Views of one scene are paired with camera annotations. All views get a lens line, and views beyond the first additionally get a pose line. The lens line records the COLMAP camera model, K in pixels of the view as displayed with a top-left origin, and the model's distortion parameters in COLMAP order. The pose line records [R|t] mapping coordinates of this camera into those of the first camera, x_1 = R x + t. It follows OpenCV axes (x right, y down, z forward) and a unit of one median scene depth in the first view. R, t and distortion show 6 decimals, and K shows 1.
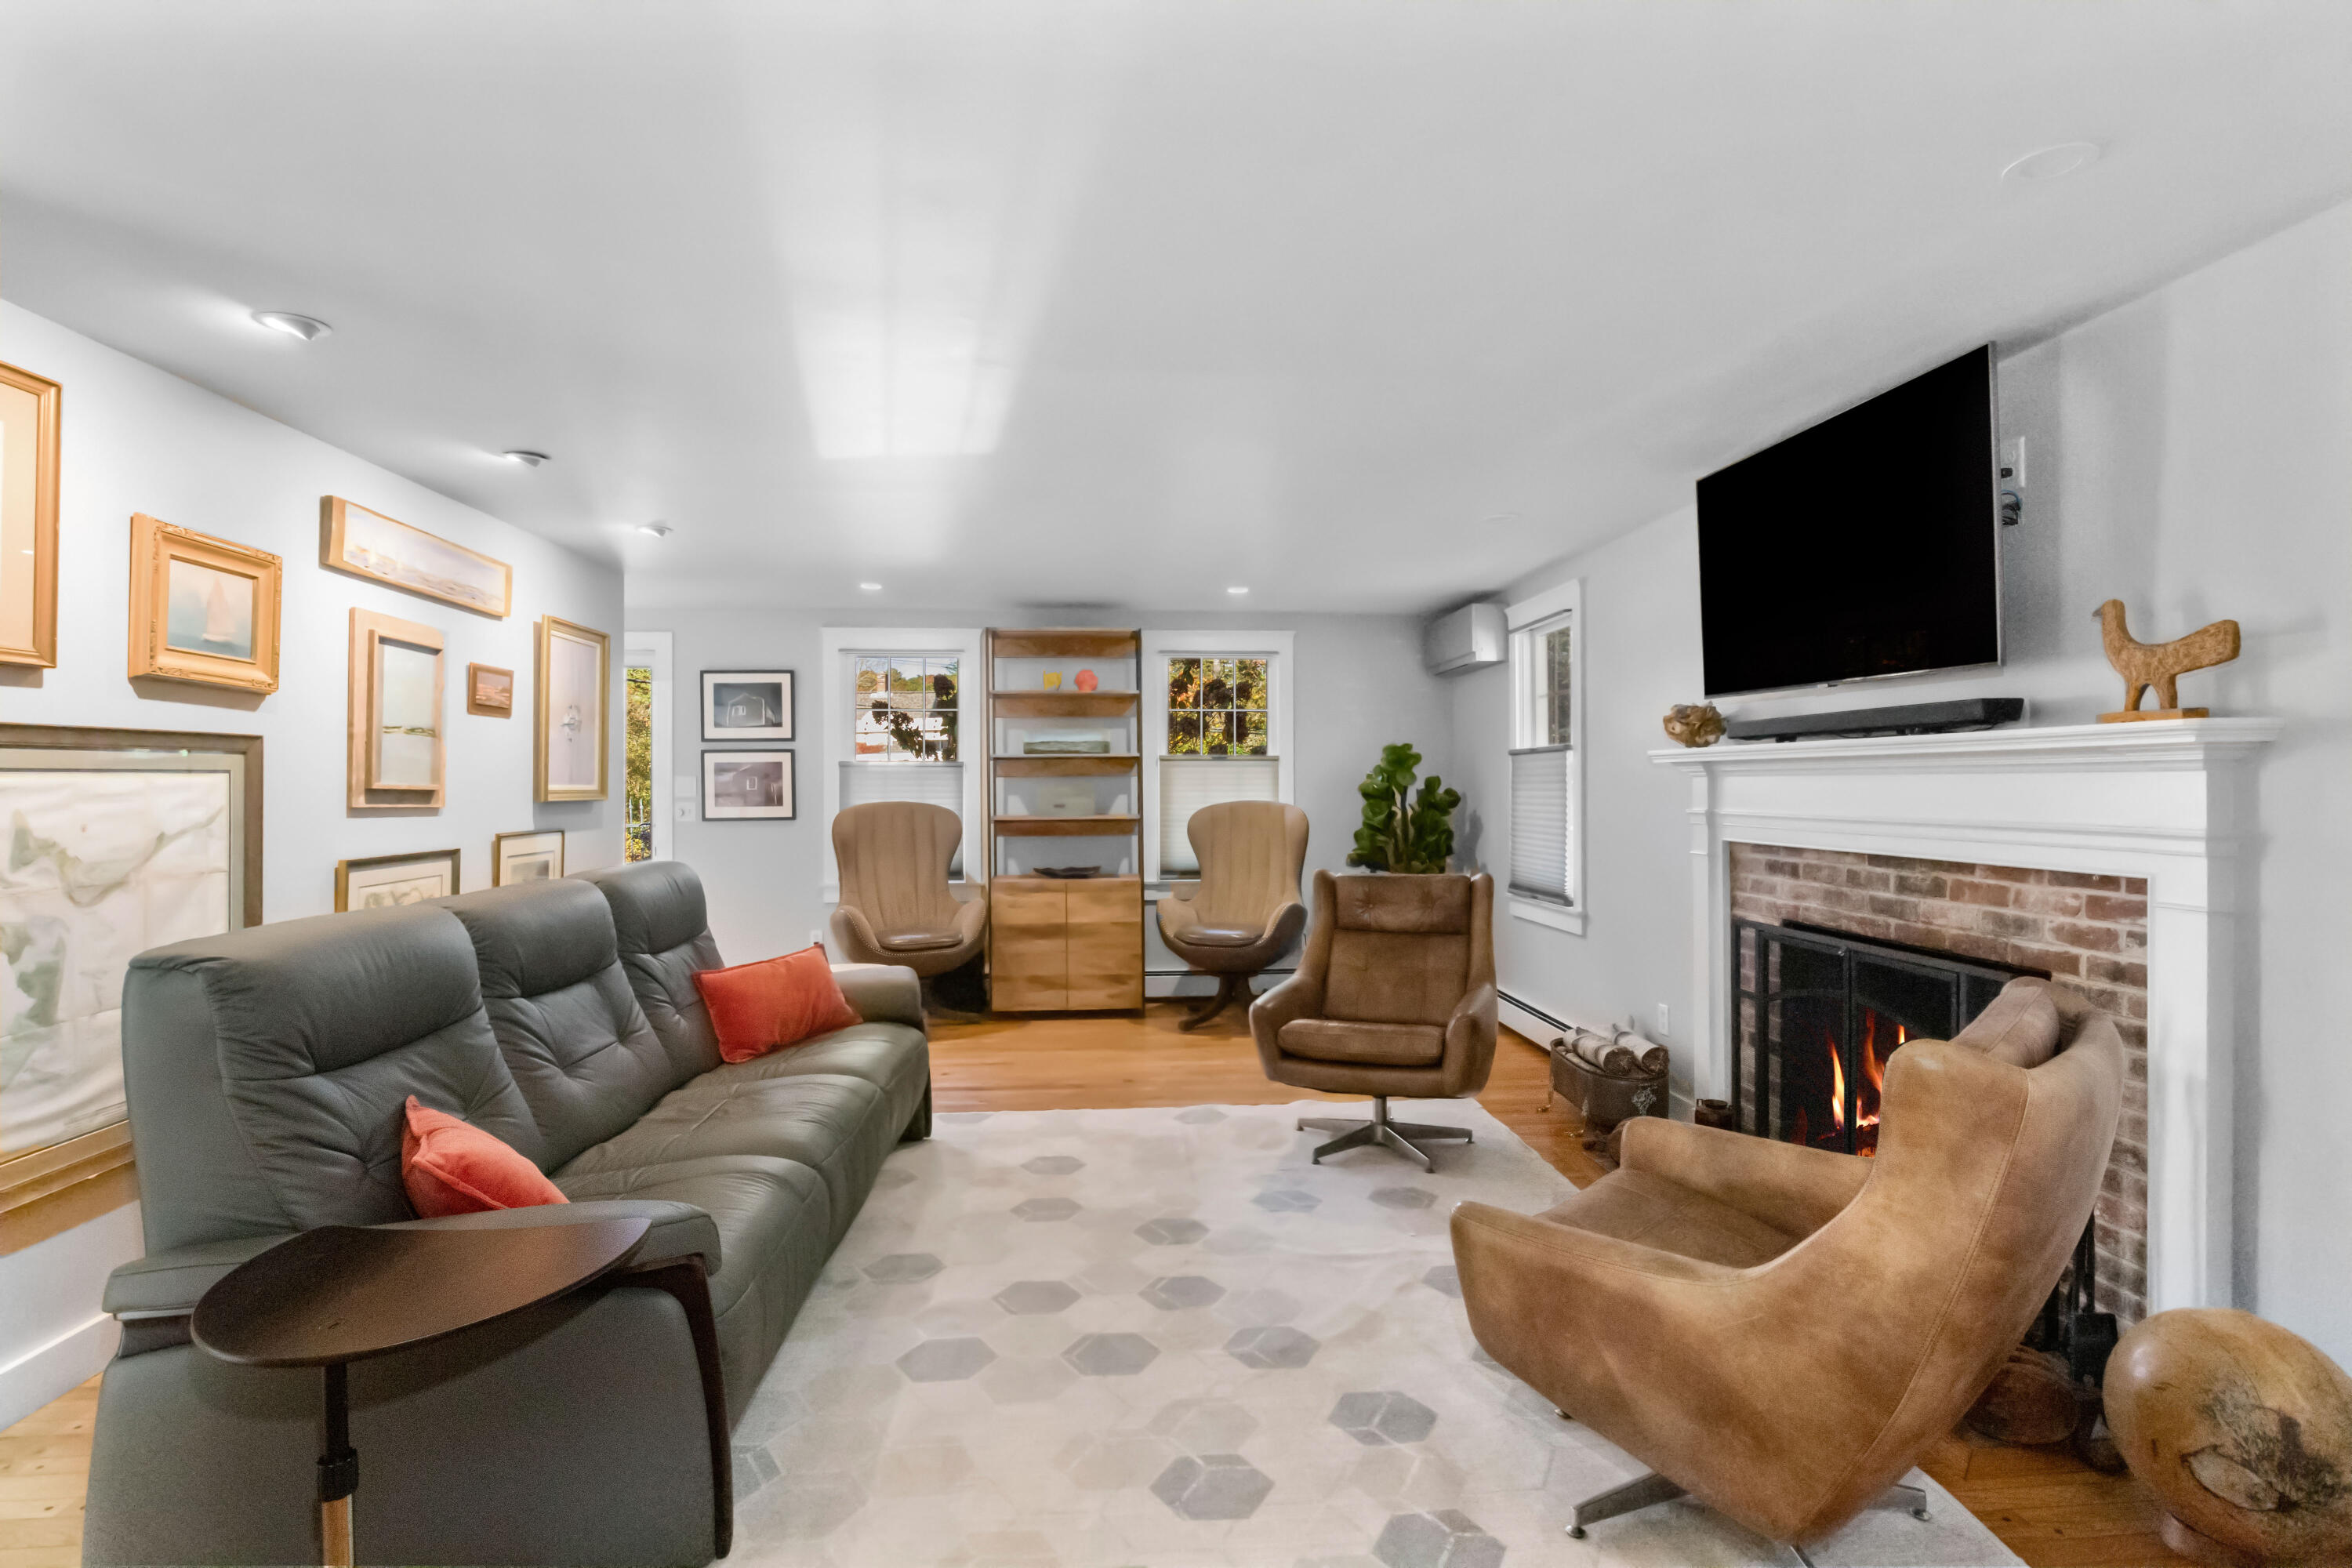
lens RADIAL K [[1170.8, 0, 1195.1], [0, 1170.8, 782.7], [0, 0, 1]] dist [-0.002064, -0.000098]
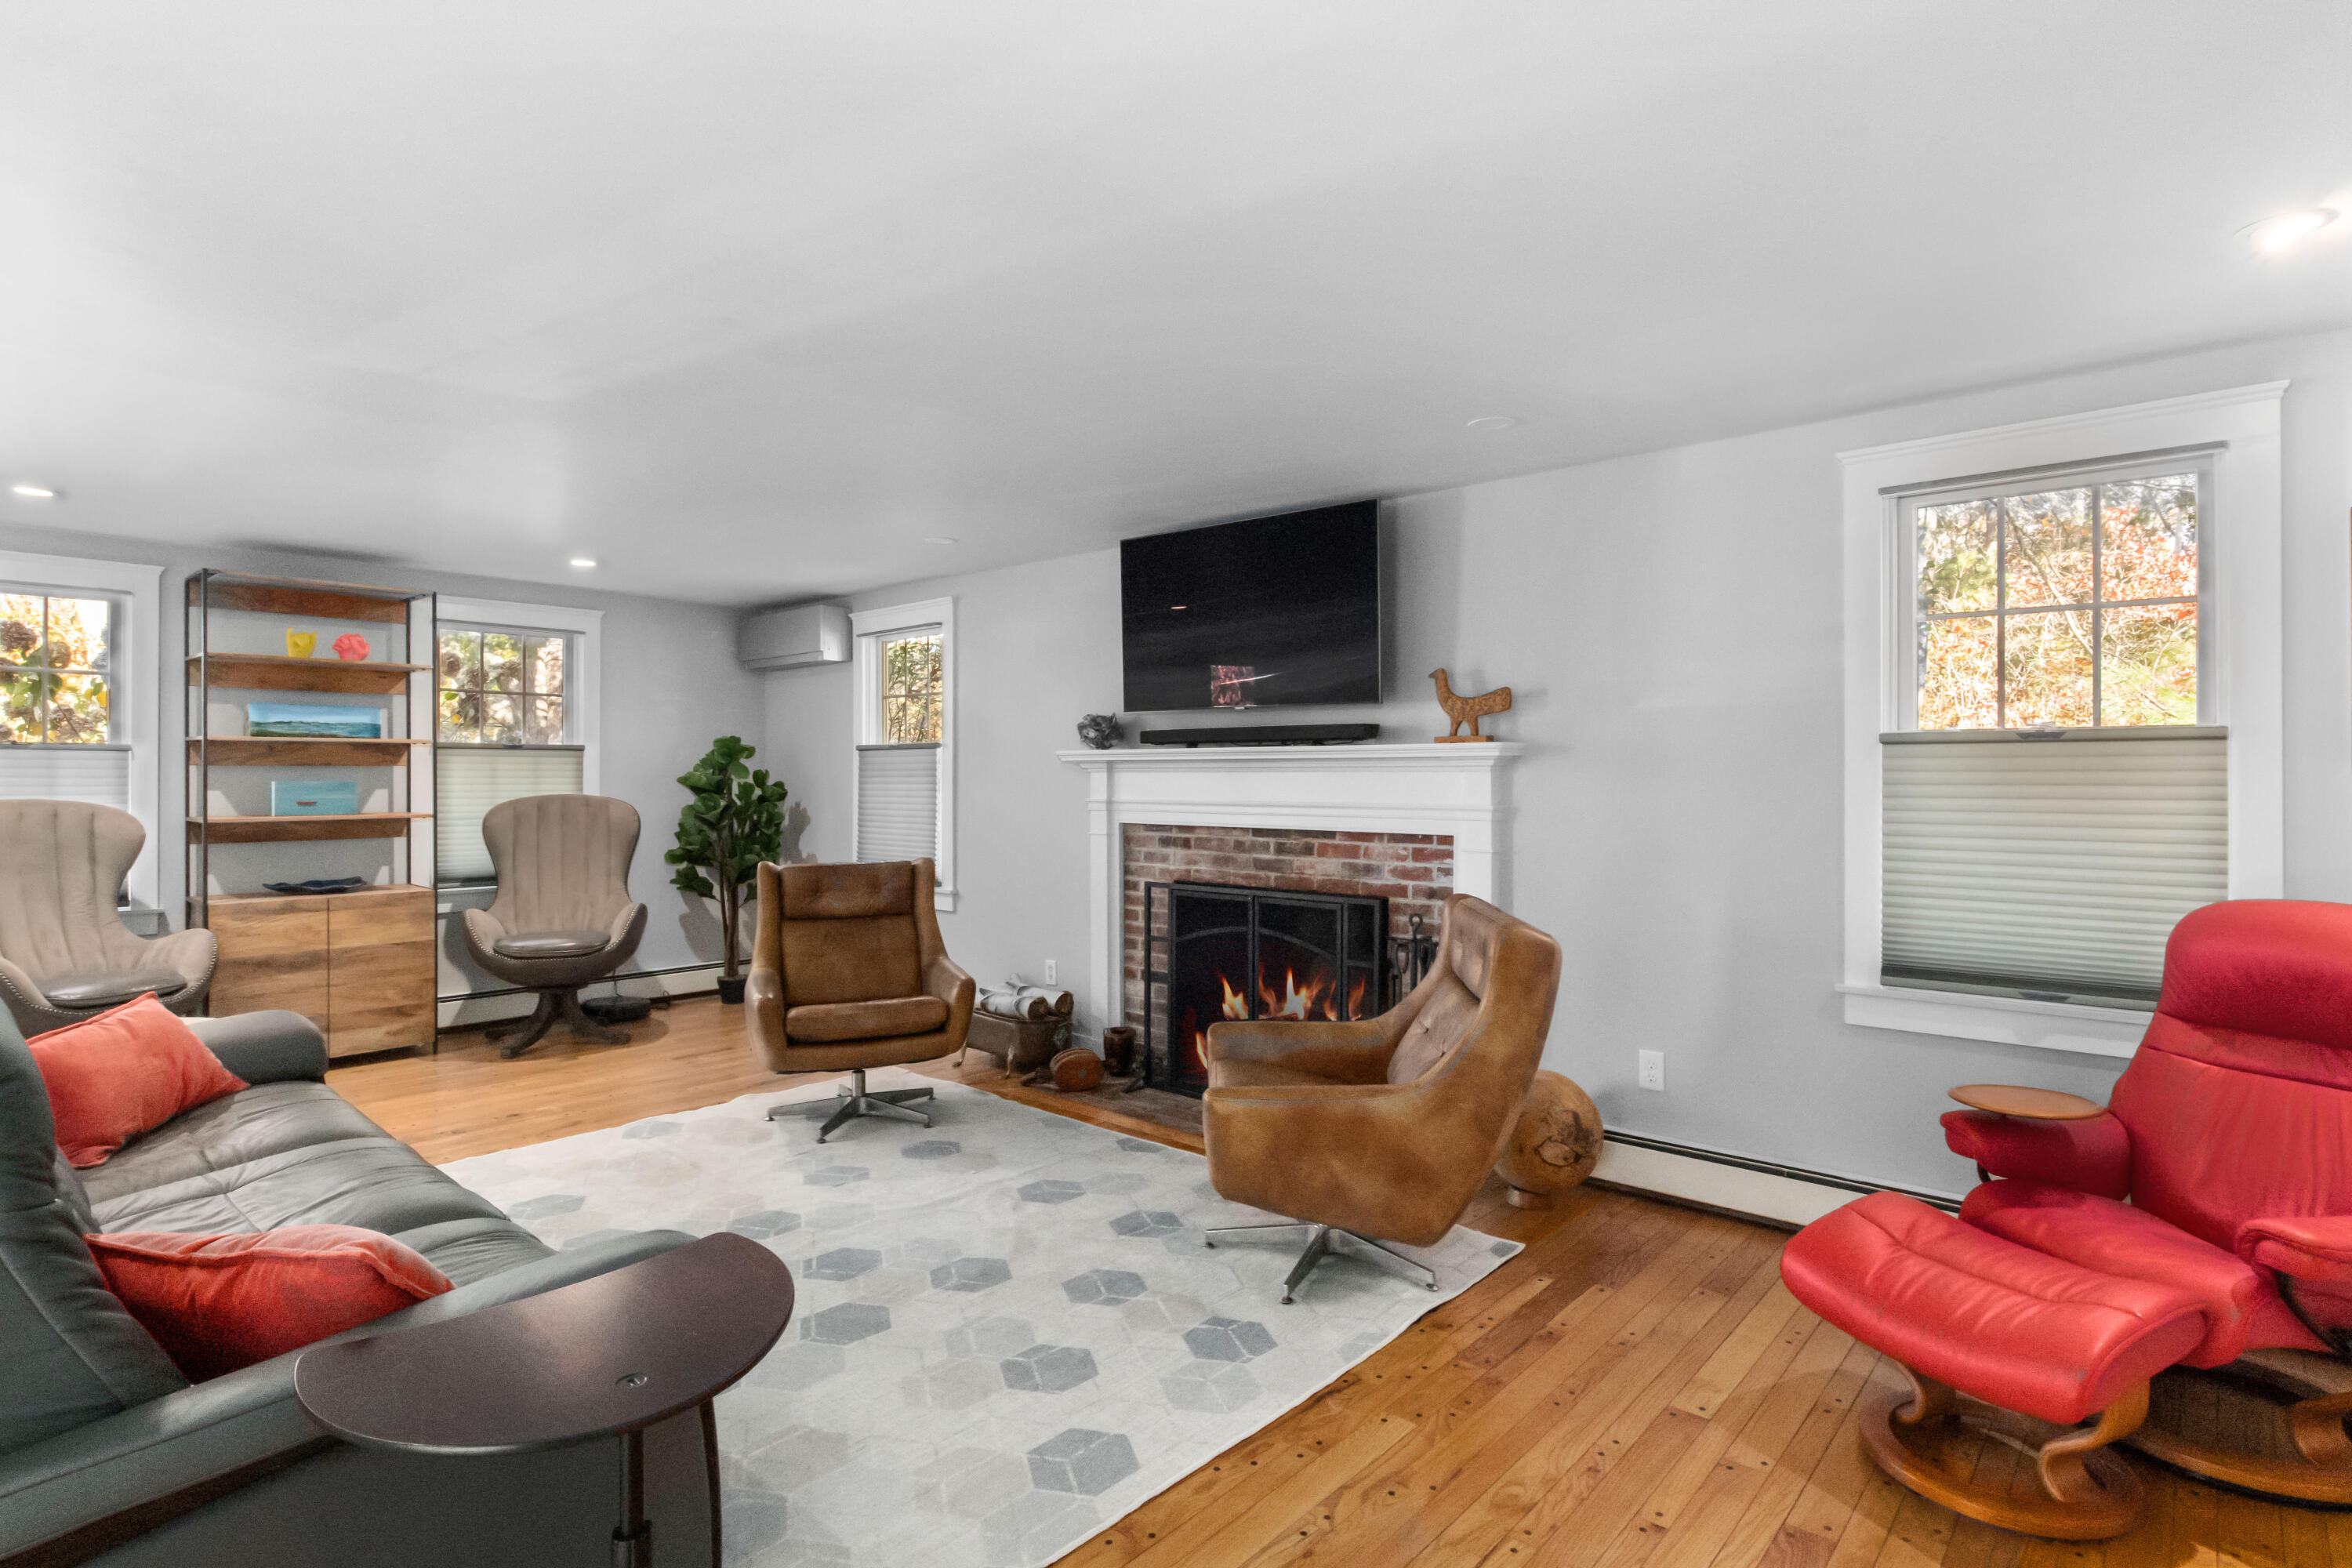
lens RADIAL K [[1170.8, 0, 1195.1], [0, 1170.8, 782.7], [0, 0, 1]] dist [-0.002064, -0.000098]
pose [[0.721913, 0.000374, 0.691983, -0.386827], [-0.004264, 0.999983, 0.003907, 0.000585], [-0.691970, -0.005771, 0.721903, 0.024045]]
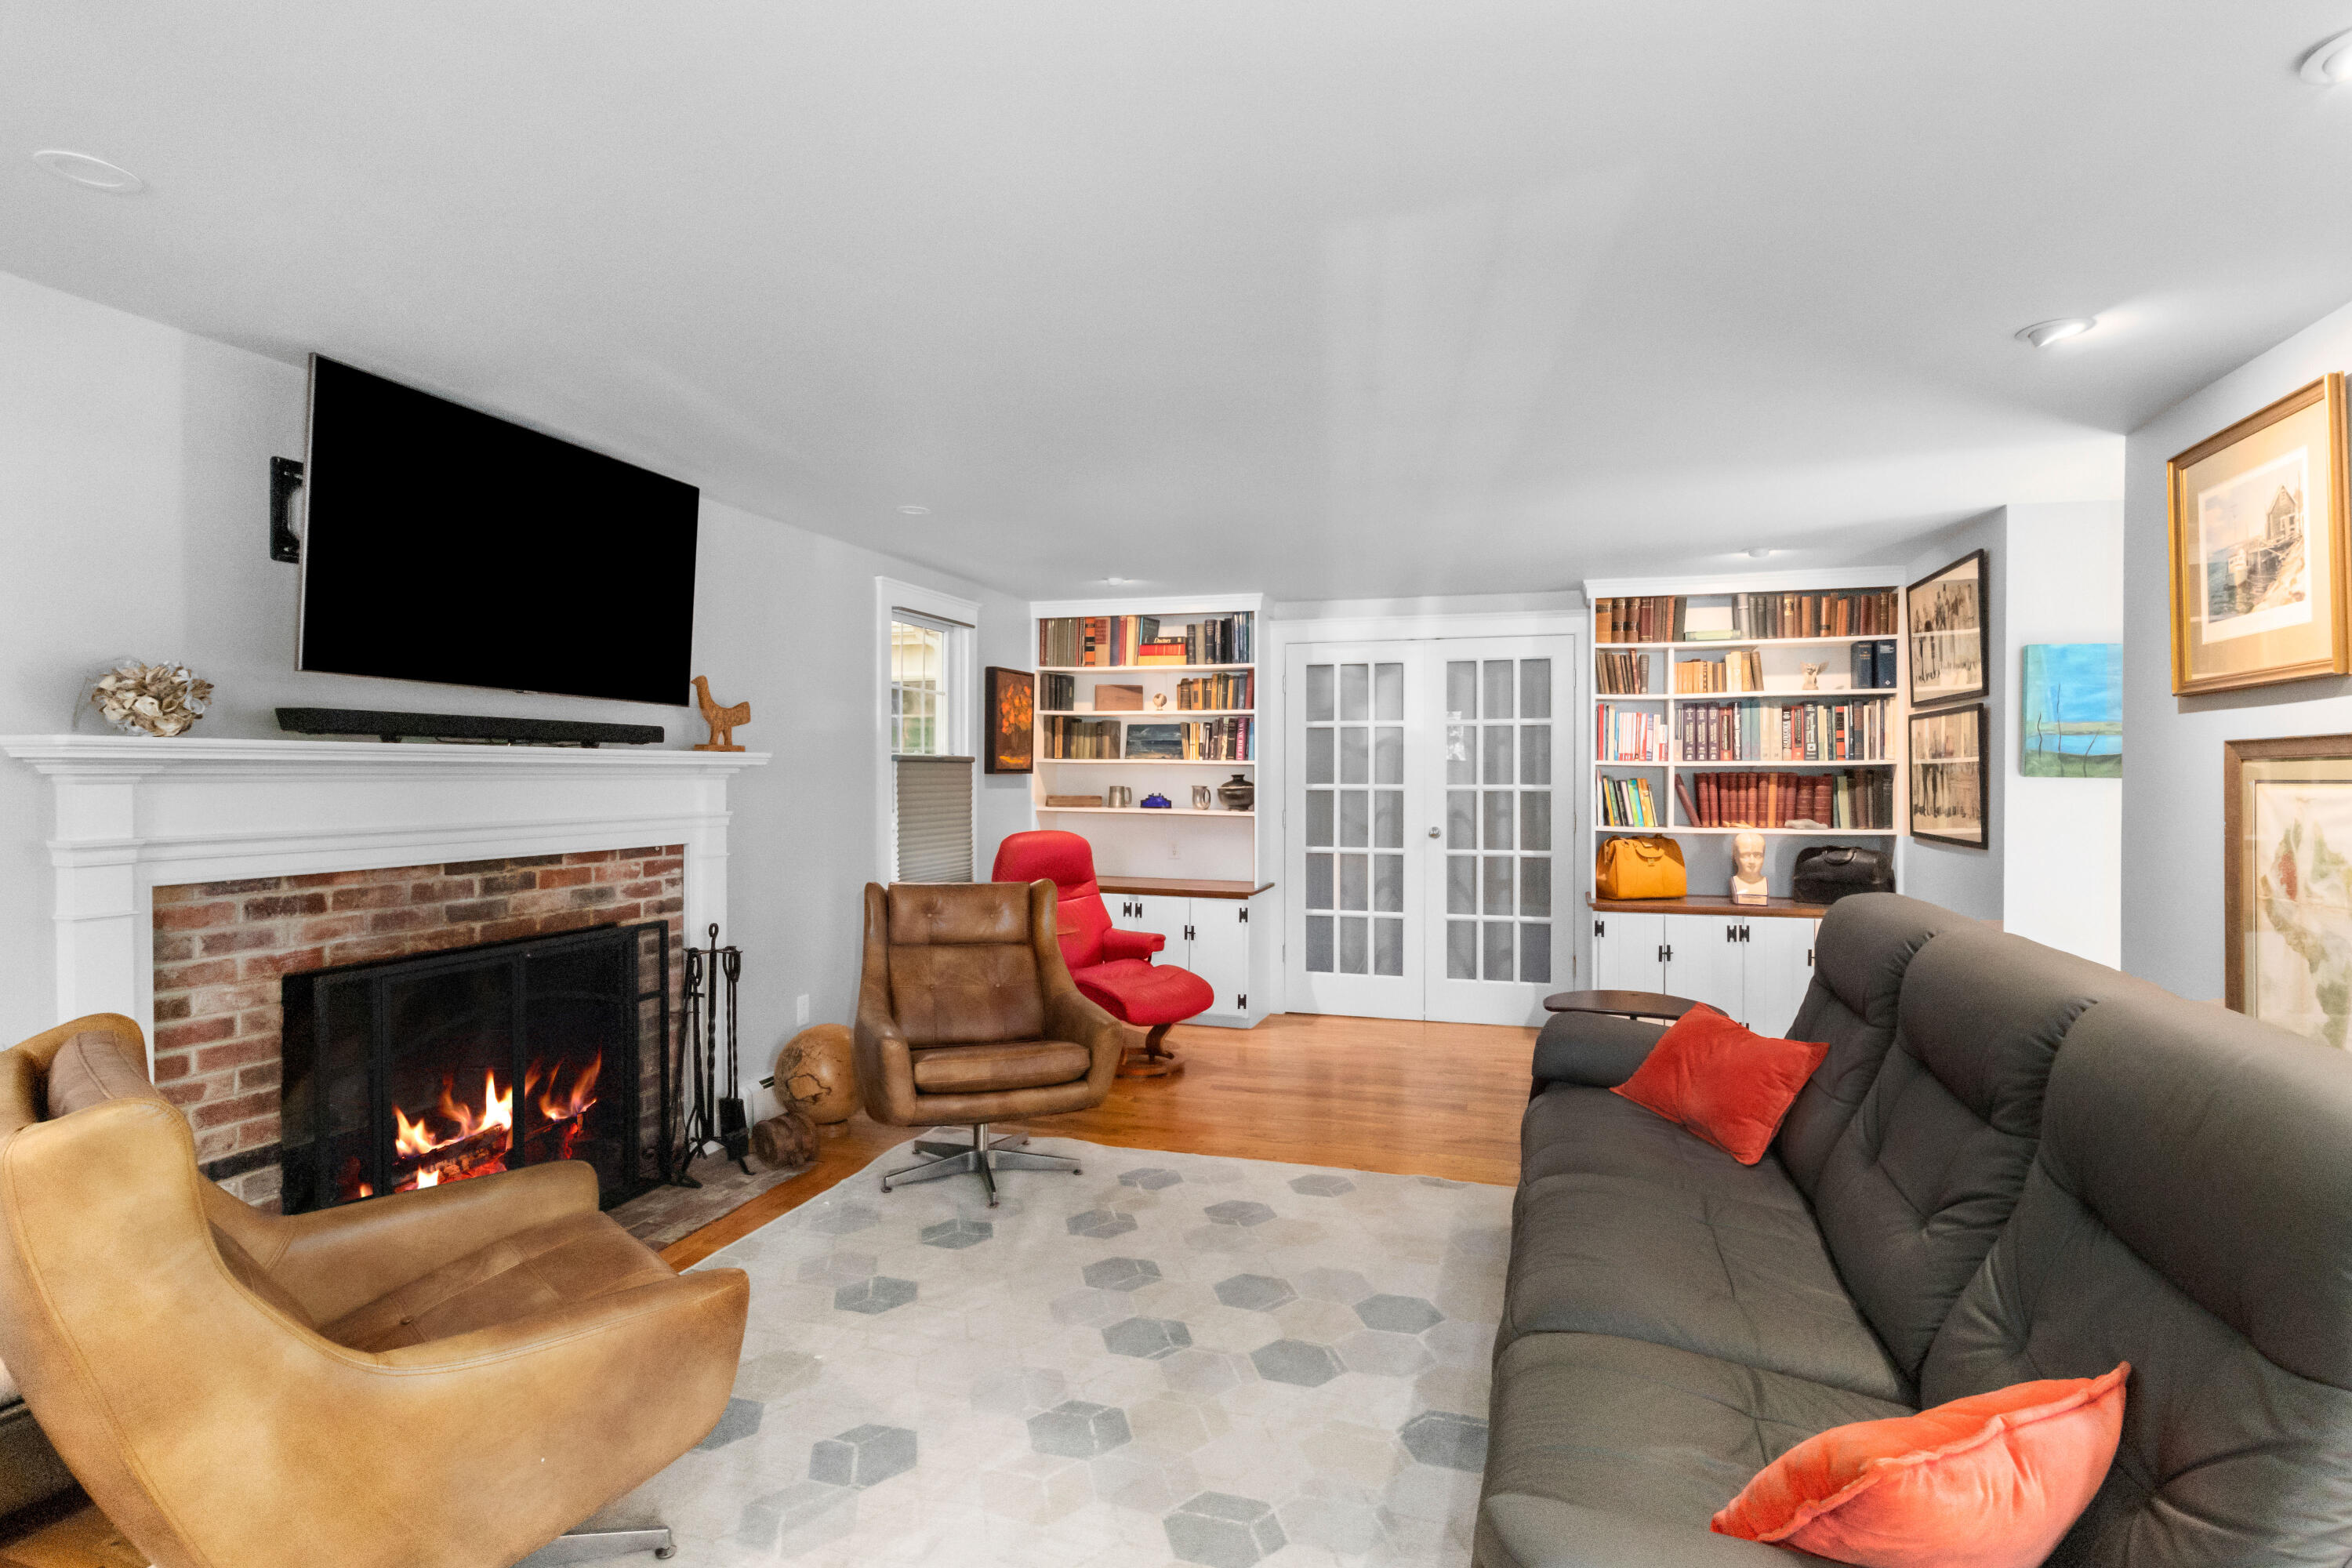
lens RADIAL K [[1167.1, 0, 1181.2], [0, 1167.1, 783.7], [0, 0, 1]] dist [-0.013760, 0.000198]
pose [[-0.923168, -0.003105, 0.384384, -0.297725], [-0.000570, 0.999977, 0.006708, -0.009627], [-0.384396, 0.005974, -0.923149, 1.408601]]
